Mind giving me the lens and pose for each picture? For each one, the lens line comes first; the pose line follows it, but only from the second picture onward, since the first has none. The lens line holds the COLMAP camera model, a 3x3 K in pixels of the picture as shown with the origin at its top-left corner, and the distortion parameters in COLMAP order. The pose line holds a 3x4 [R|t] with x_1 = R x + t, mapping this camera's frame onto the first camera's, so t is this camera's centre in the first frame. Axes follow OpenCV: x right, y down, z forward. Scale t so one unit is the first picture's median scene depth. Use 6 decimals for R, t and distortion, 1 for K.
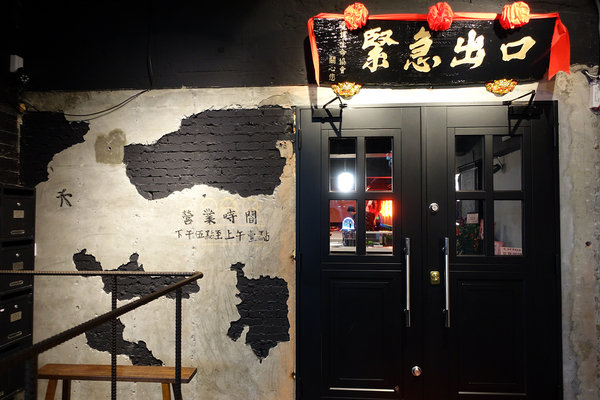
lens RADIAL K [[407.4, 0, 300.0], [0, 407.4, 200.0], [0, 0, 1]] dist [-0.001260, 0.000832]
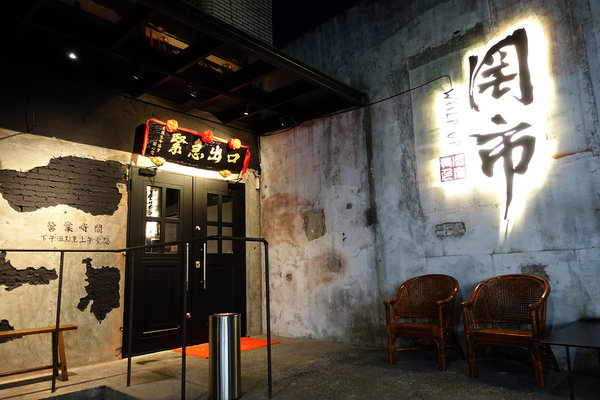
lens RADIAL K [[407.4, 0, 300.0], [0, 407.4, 200.0], [0, 0, 1]] dist [-0.001260, 0.000832]
pose [[0.625269, 0.111911, 0.772344, -0.861245], [0.008921, 0.988575, -0.150464, 0.176675], [-0.780358, 0.100970, 0.617127, -0.578767]]
